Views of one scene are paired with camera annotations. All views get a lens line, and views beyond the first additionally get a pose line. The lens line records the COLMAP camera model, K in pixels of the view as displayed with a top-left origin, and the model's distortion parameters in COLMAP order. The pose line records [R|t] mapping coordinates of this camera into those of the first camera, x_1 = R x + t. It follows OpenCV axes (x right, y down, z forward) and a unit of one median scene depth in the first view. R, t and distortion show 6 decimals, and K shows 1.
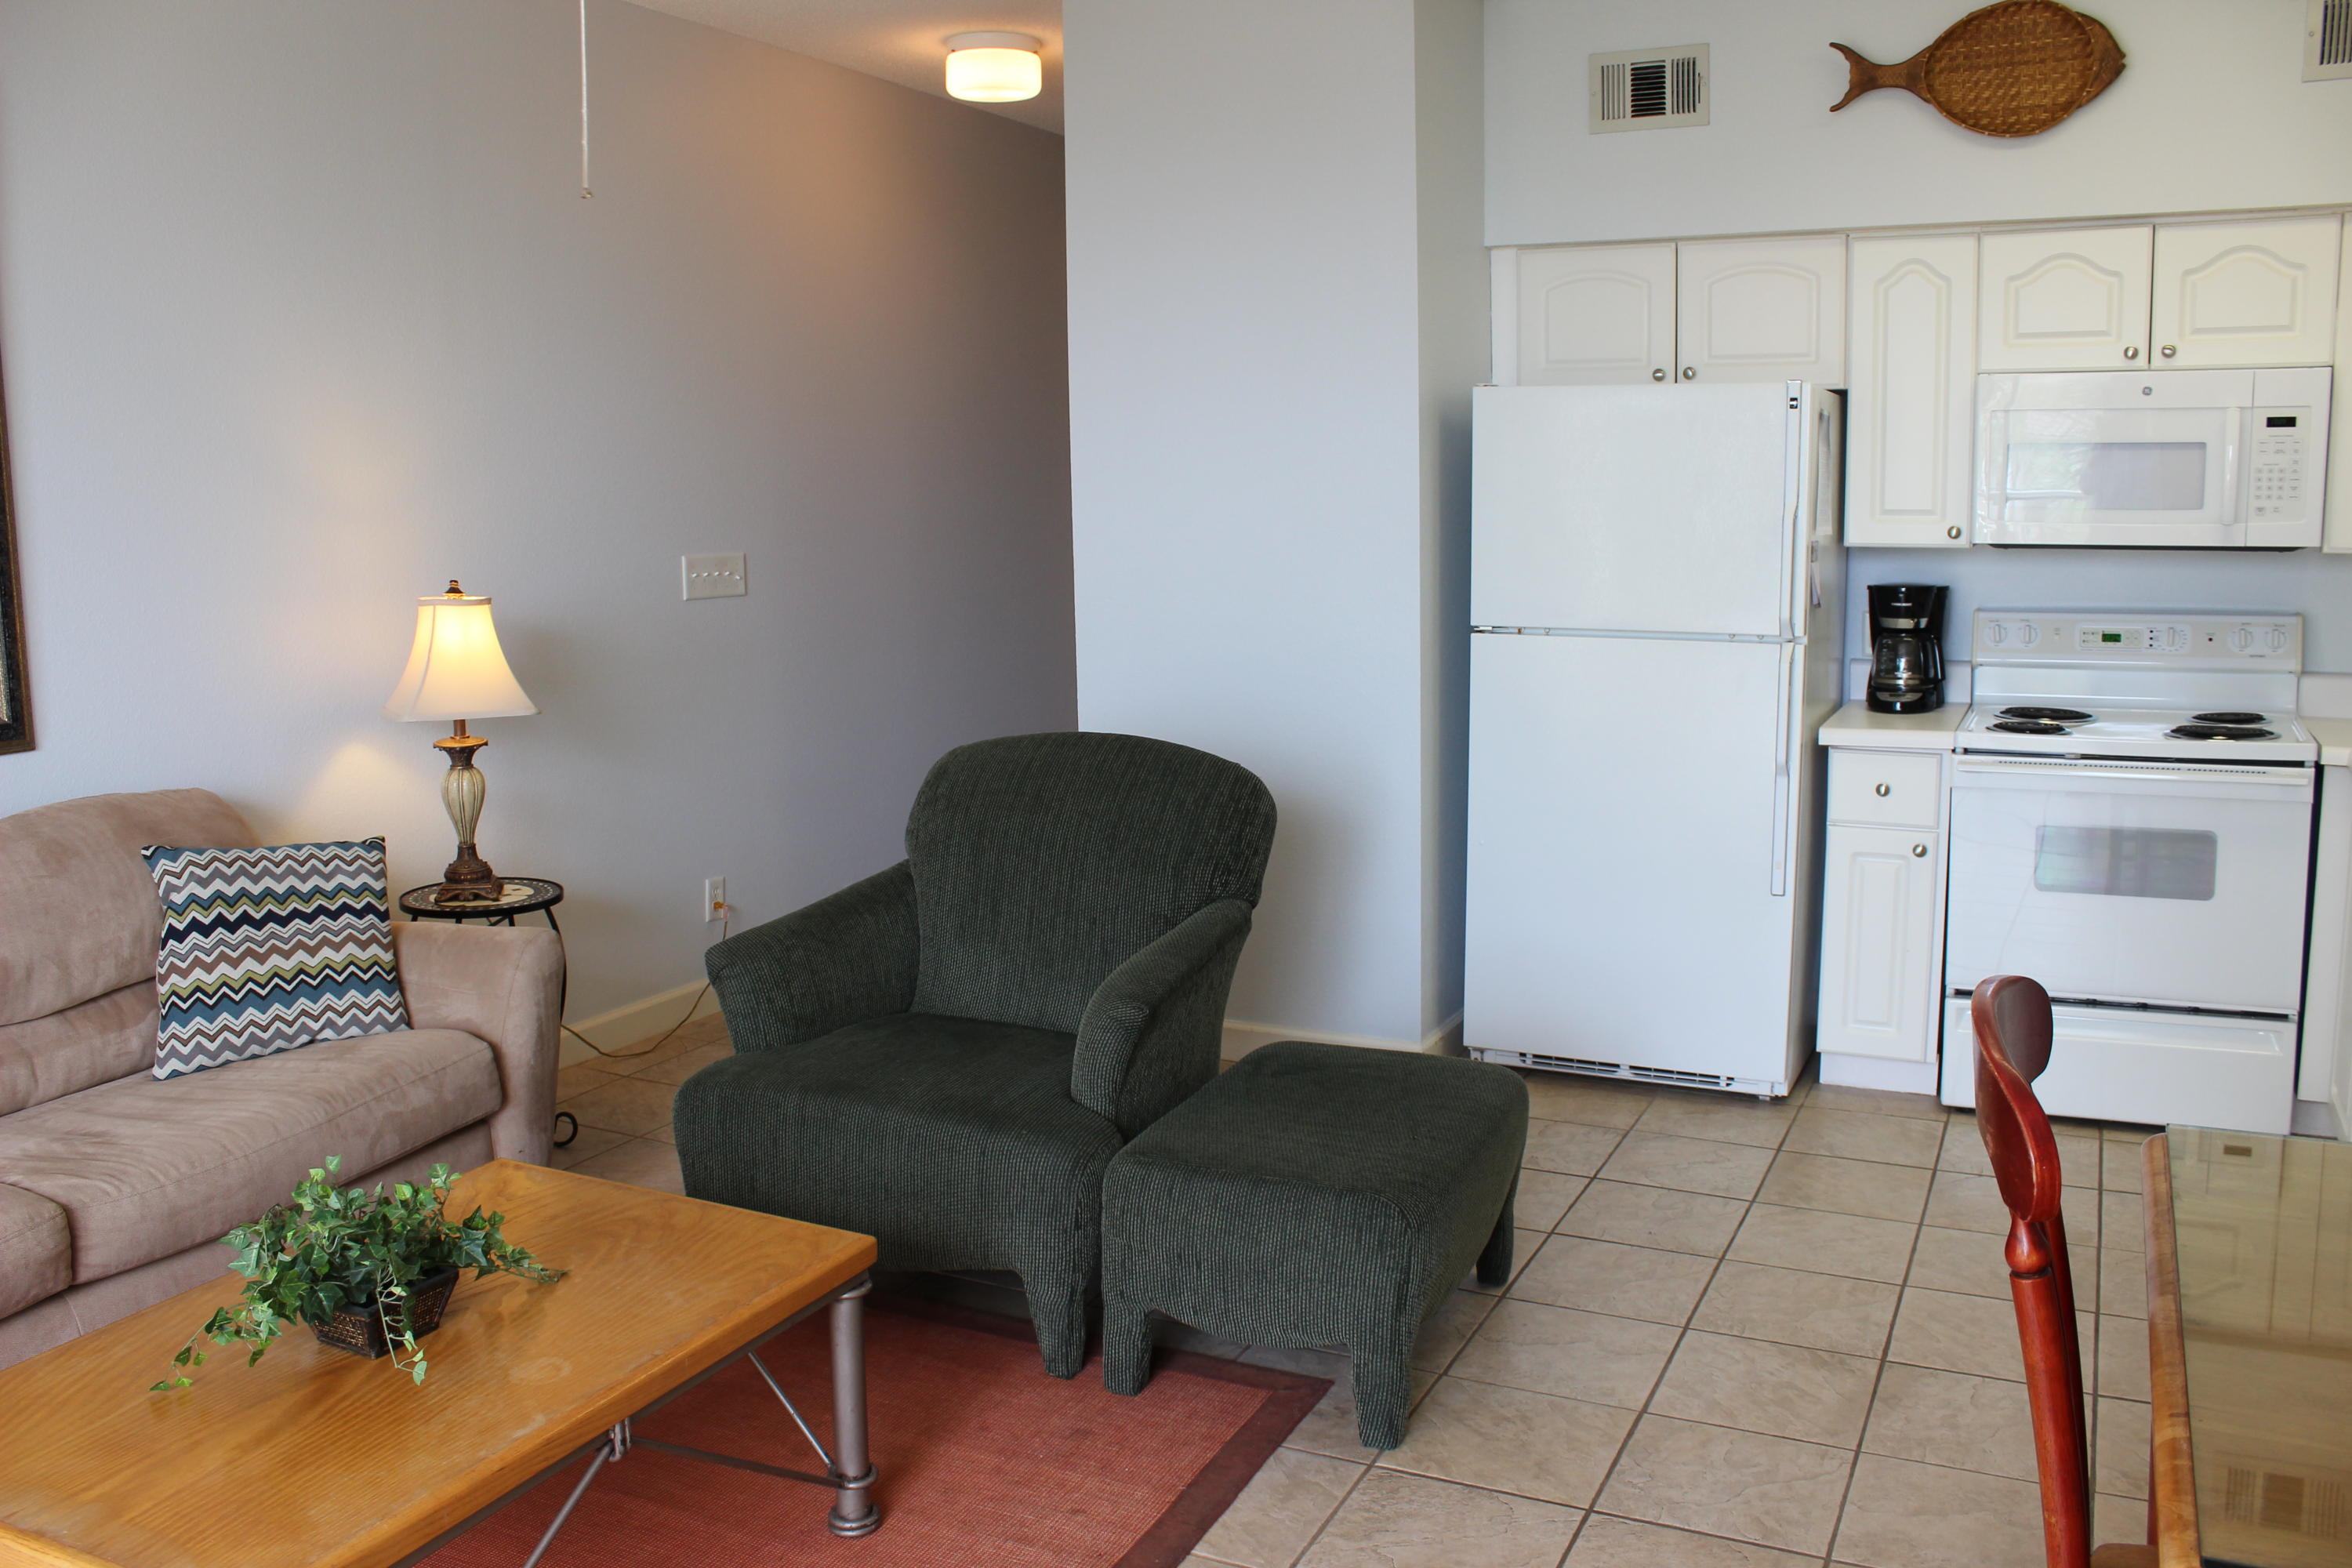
lens RADIAL K [[1945.5, 0, 1188.9], [0, 1945.5, 761.4], [0, 0, 1]] dist [-0.168055, 0.143480]
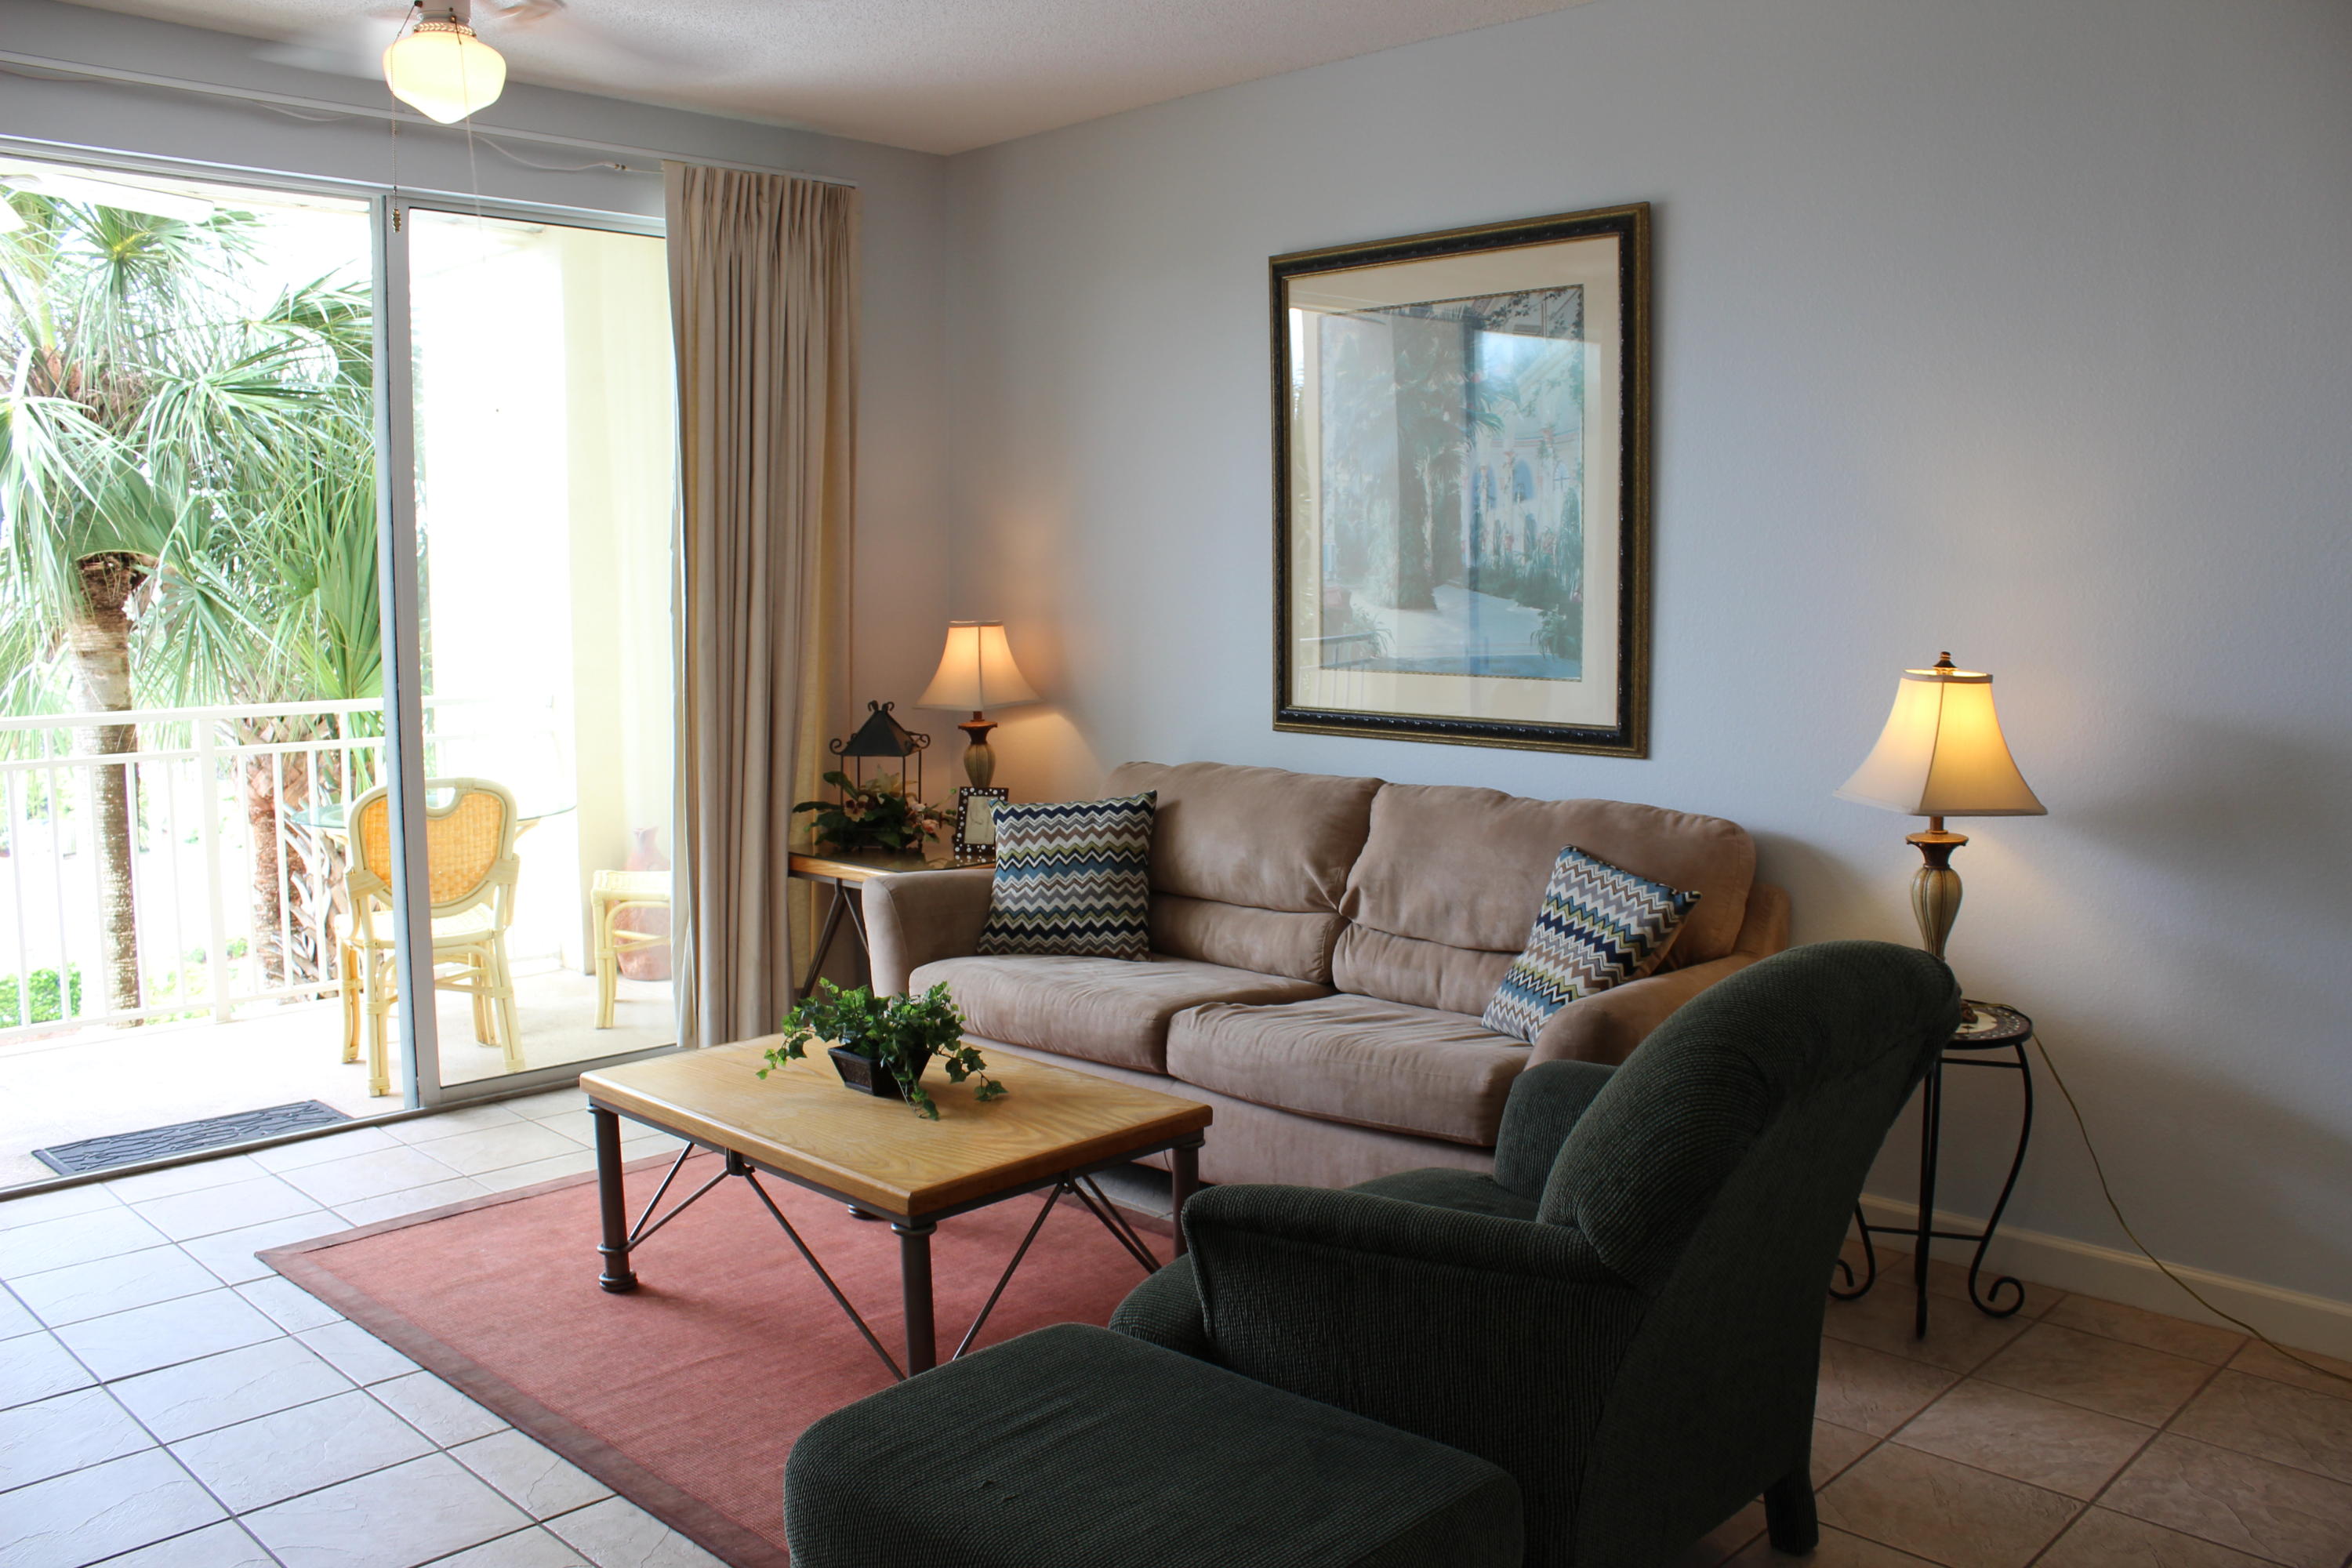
lens RADIAL K [[1945.5, 0, 1188.9], [0, 1945.5, 761.4], [0, 0, 1]] dist [-0.168055, 0.143480]
pose [[-0.319479, 0.106402, -0.941601, 0.583834], [-0.130895, 0.979195, 0.155062, -0.145075], [0.938509, 0.172790, -0.298905, 1.009446]]
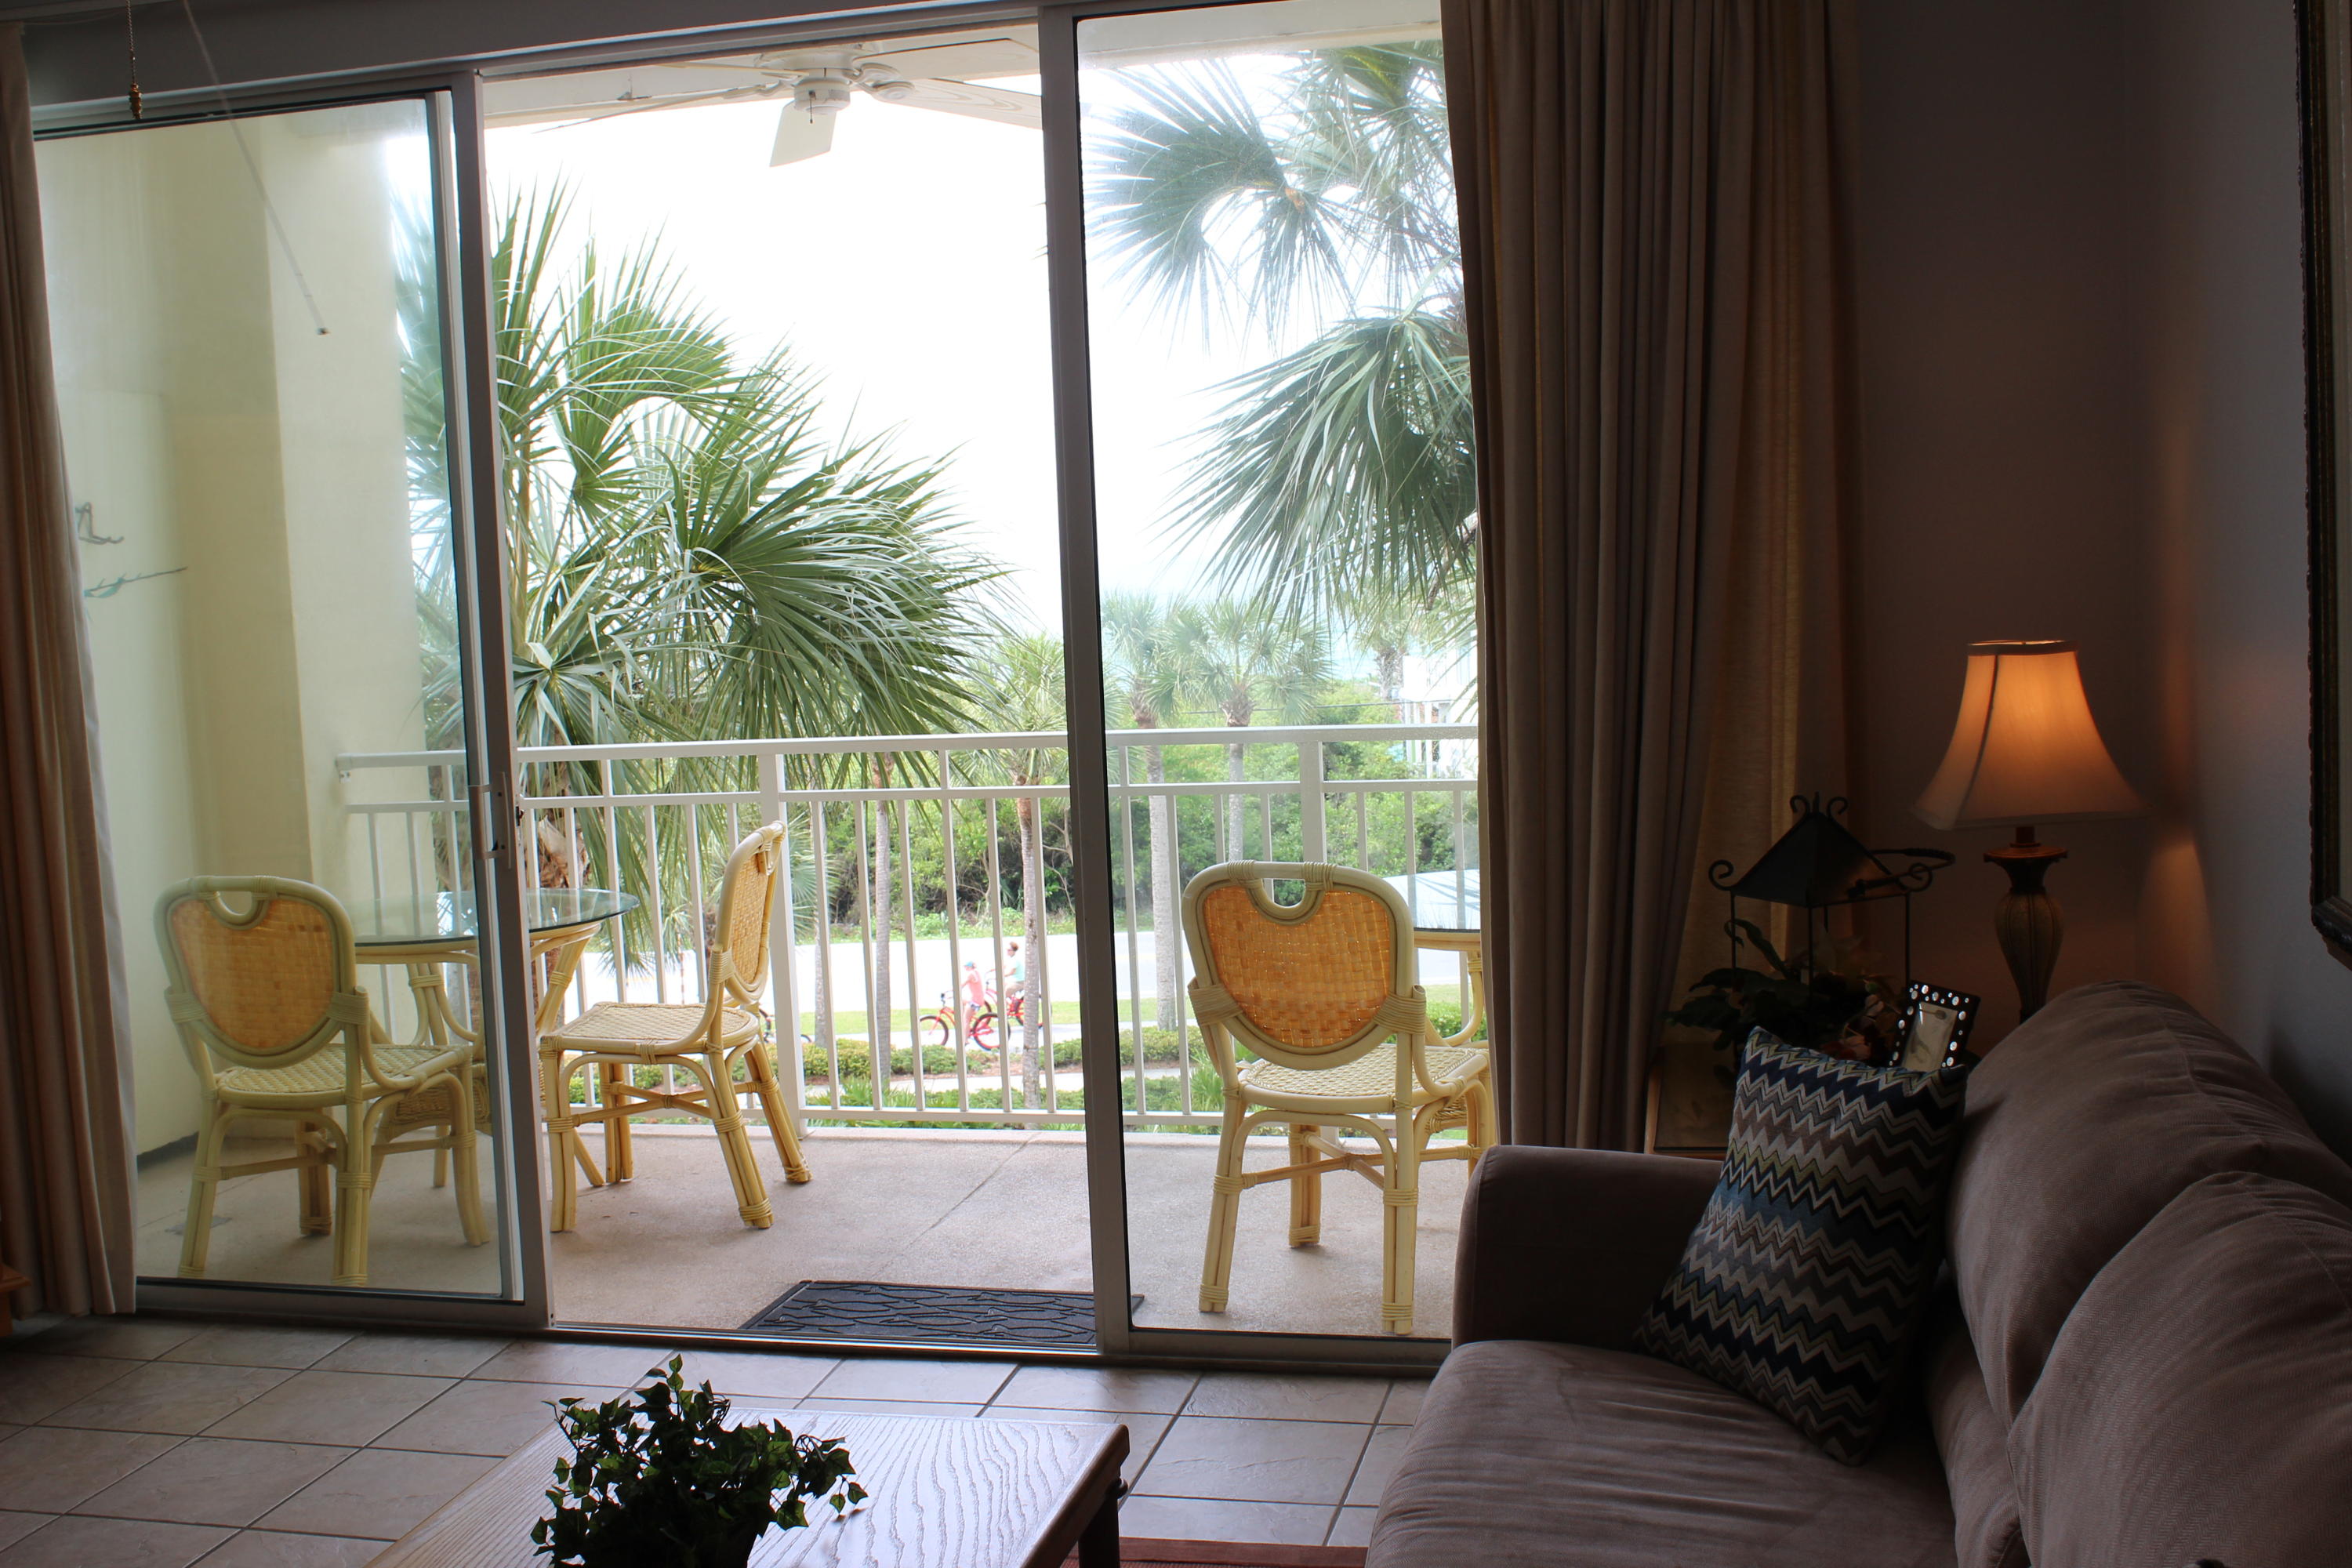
lens RADIAL K [[2373.8, 0, 1176.0], [0, 2373.8, 784.0], [0, 0, 1]] dist [-0.055268, 0.004927]
pose [[-0.975347, 0.074924, -0.207568, -0.275113], [0.023576, 0.970595, 0.239562, -0.165310], [0.219414, 0.228763, -0.948433, 1.169959]]
